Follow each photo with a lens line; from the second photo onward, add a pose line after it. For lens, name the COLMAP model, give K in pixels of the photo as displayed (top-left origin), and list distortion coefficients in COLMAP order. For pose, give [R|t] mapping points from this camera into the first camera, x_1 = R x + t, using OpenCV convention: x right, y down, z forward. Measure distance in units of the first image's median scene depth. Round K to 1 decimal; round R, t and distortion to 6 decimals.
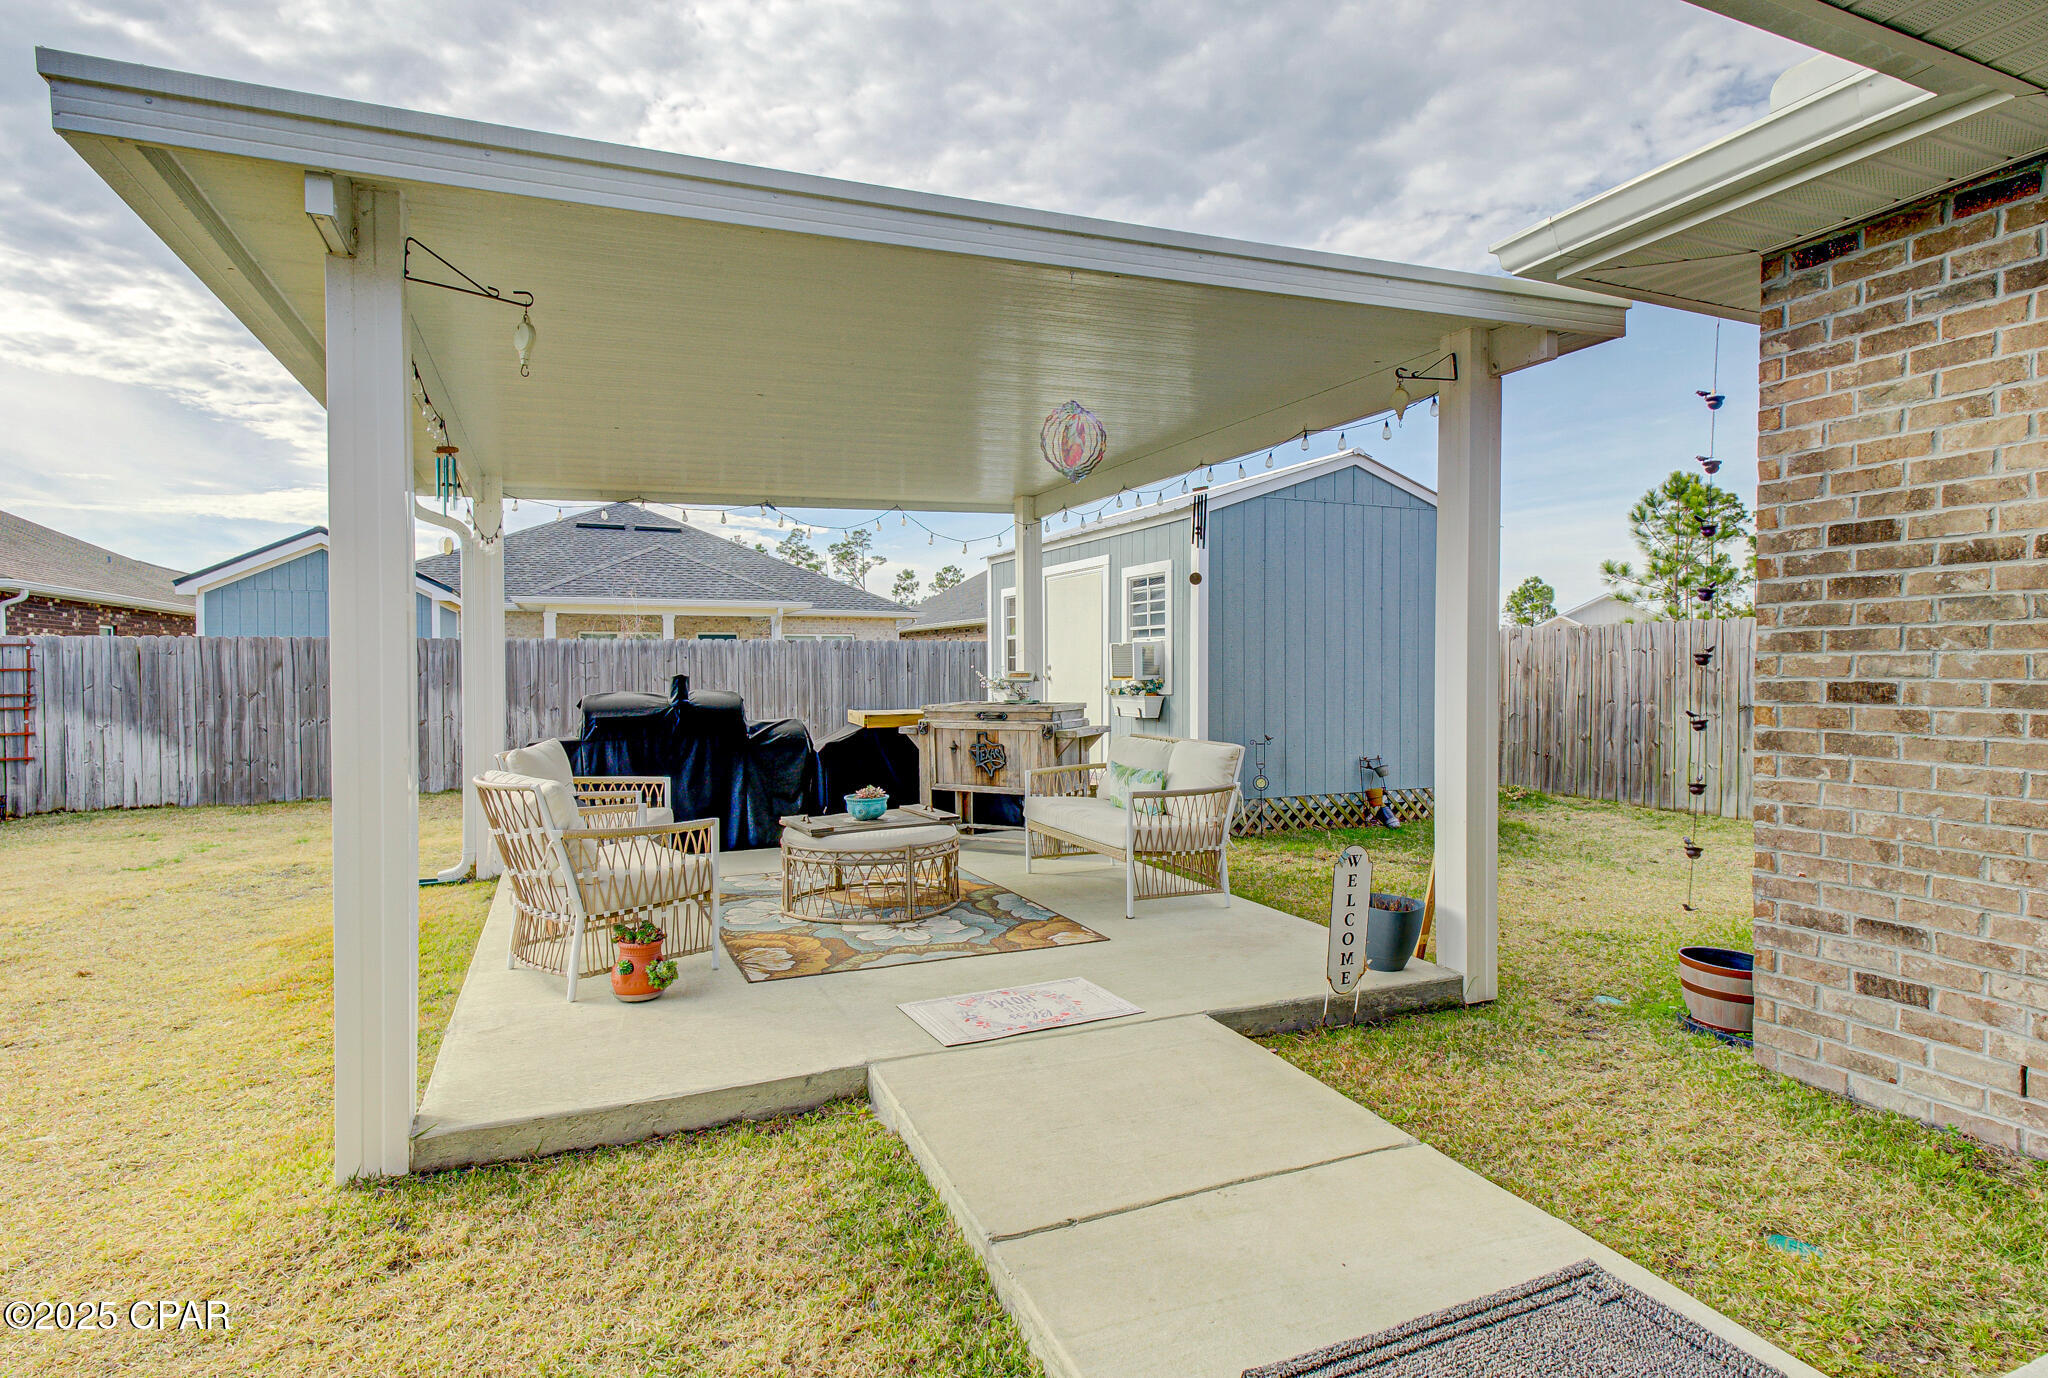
lens RADIAL K [[1039.6, 0, 1019.7], [0, 1039.6, 680.7], [0, 0, 1]] dist [0.004021, 0.005086]
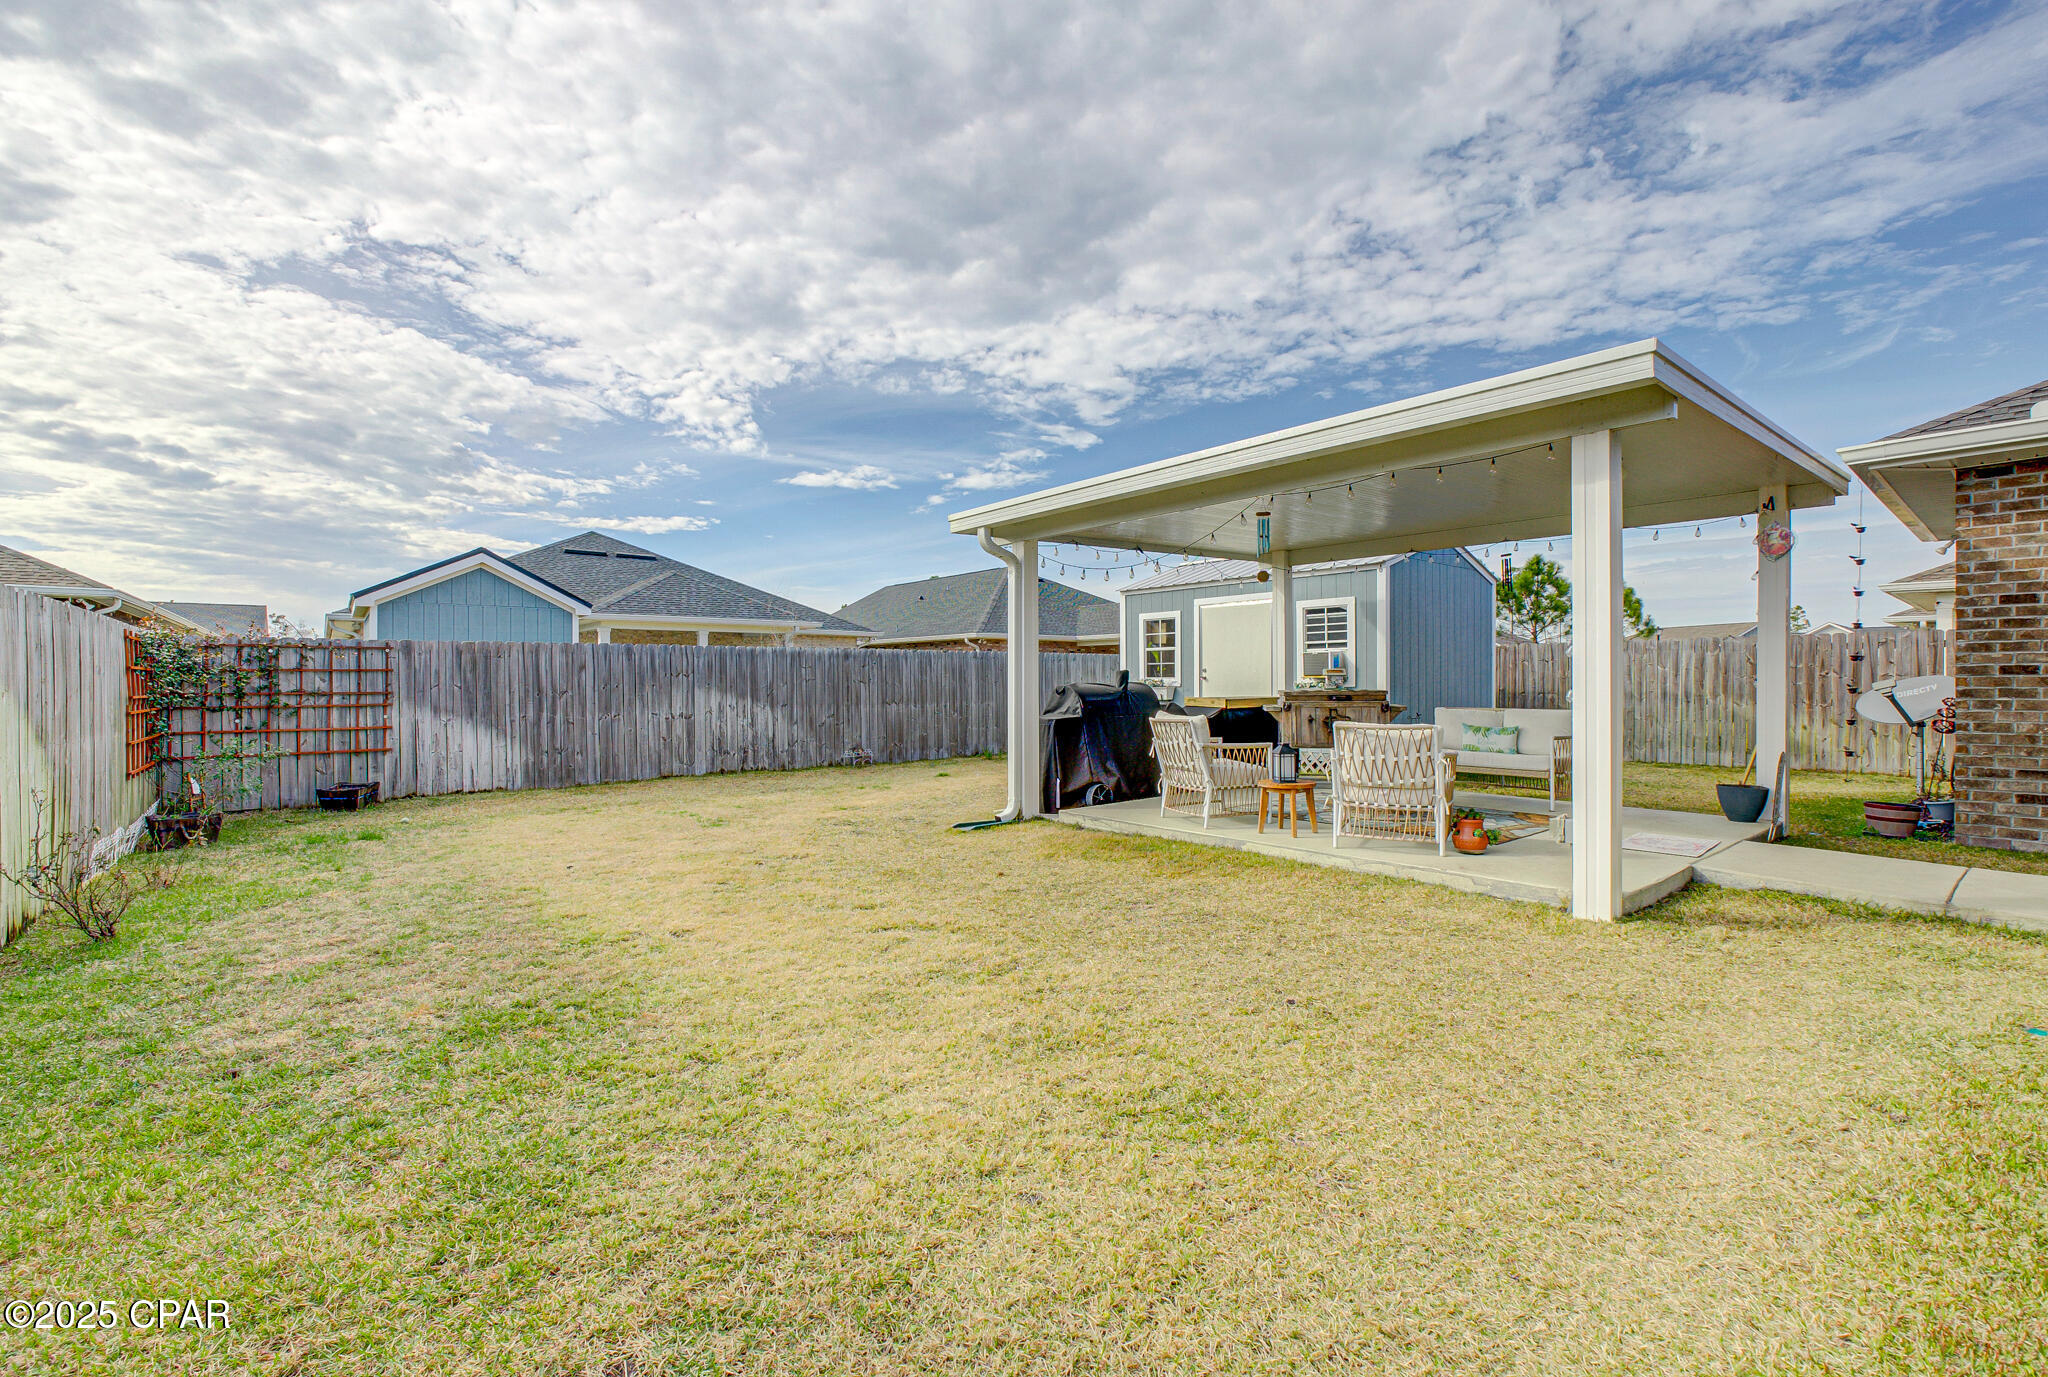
lens RADIAL K [[942.6, 0, 1026.3], [0, 942.6, 683.2], [0, 0, 1]] dist [0.027739, -0.001968]
pose [[0.970955, 0.000017, 0.239262, -0.593479], [0.002769, 0.999932, -0.011309, 0.019395], [-0.239246, 0.011644, 0.970889, -0.172833]]
